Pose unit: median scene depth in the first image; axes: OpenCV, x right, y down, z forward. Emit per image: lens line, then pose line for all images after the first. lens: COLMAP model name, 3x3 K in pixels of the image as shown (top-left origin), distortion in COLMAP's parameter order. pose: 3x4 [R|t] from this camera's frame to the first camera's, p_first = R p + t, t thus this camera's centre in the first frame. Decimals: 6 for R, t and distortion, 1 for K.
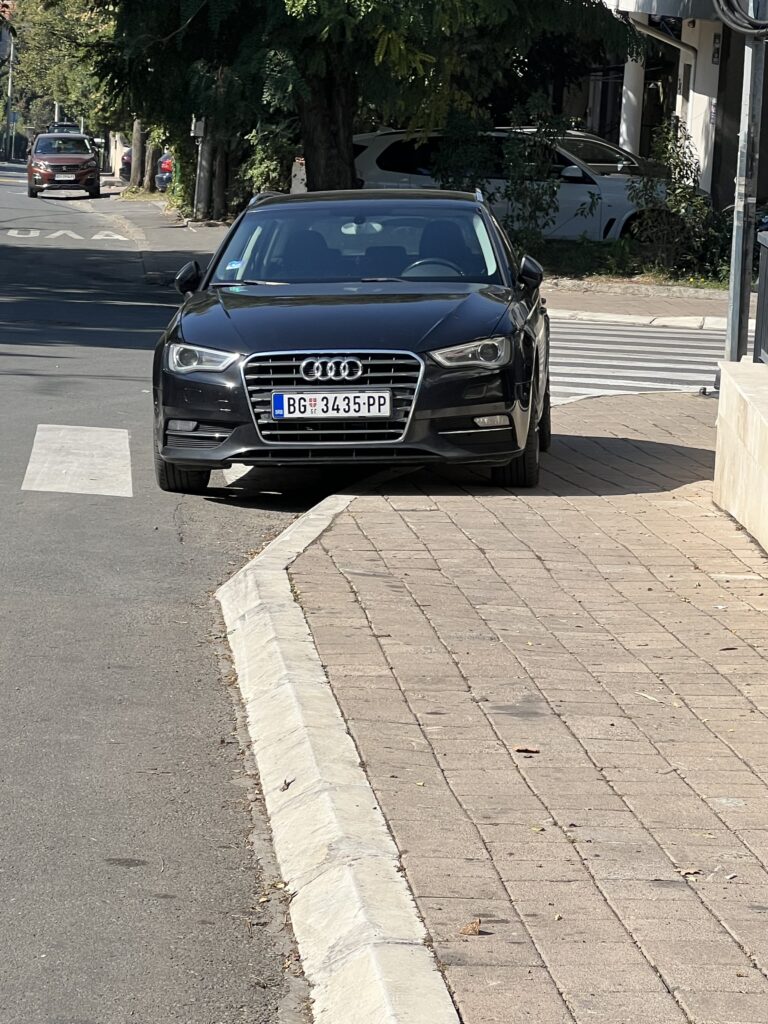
lens RADIAL K [[3426.5, 0, 424.8], [0, 3426.5, 532.2], [0, 0, 1]] dist [0.087372, 0.000000]
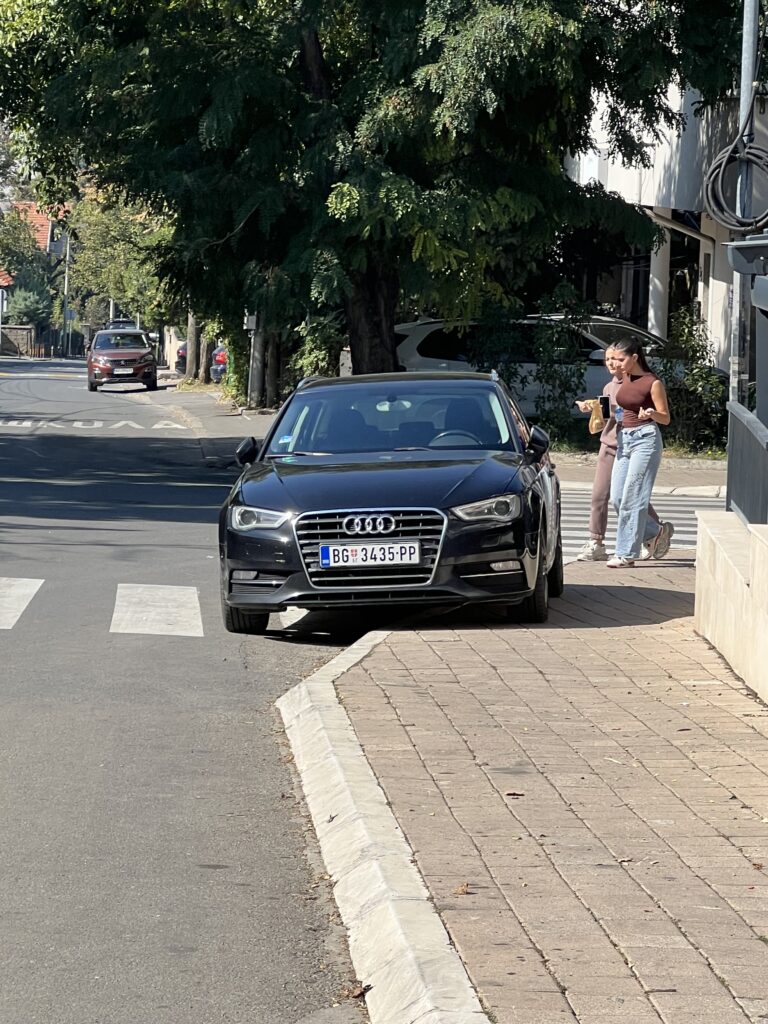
lens RADIAL K [[3426.5, 0, 373.2], [0, 3426.5, 489.0], [0, 0, 1]] dist [0.087372, 0.000000]
pose [[0.999334, -0.020238, -0.030359, 0.012730], [0.018161, 0.997575, -0.067183, 0.024444], [0.031645, 0.066587, 0.997279, -0.225687]]
